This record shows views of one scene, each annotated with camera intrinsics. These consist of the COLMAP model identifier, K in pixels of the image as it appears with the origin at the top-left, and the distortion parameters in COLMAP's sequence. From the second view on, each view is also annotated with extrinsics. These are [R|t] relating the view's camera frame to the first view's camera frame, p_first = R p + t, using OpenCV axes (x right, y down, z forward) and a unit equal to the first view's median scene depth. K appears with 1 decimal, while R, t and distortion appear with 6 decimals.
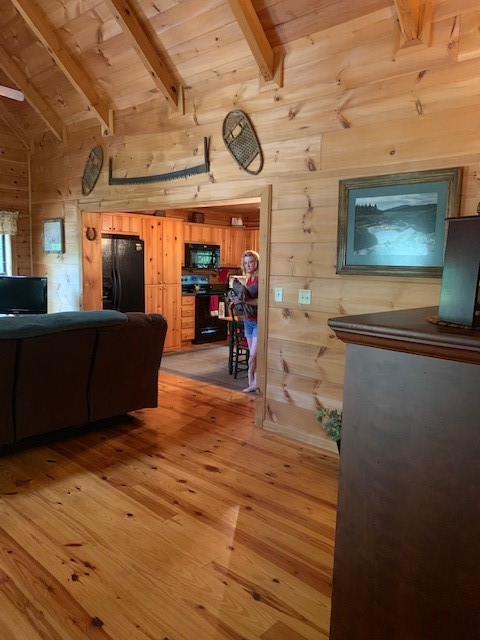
lens RADIAL K [[485.9, 0, 229.8], [0, 485.9, 318.8], [0, 0, 1]] dist [0.032771, -0.008173]
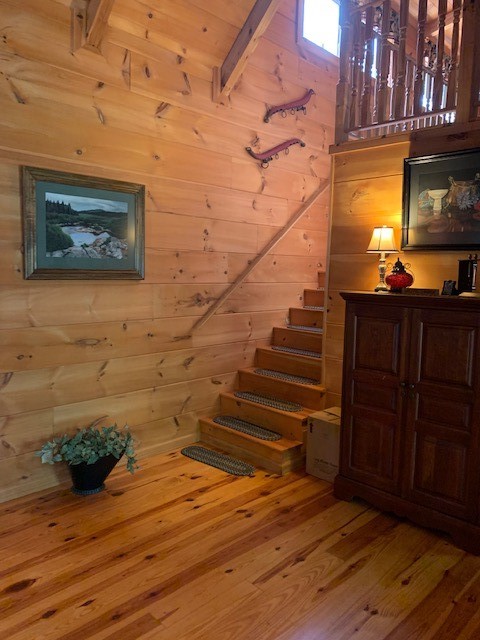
lens RADIAL K [[490.2, 0, 249.5], [0, 490.2, 319.2], [0, 0, 1]] dist [0.005413, -0.008515]
pose [[0.019081, -0.123903, 0.992111, -0.658098], [0.104438, 0.987110, 0.121269, -0.094567], [-0.994348, 0.101301, 0.031775, 0.656826]]
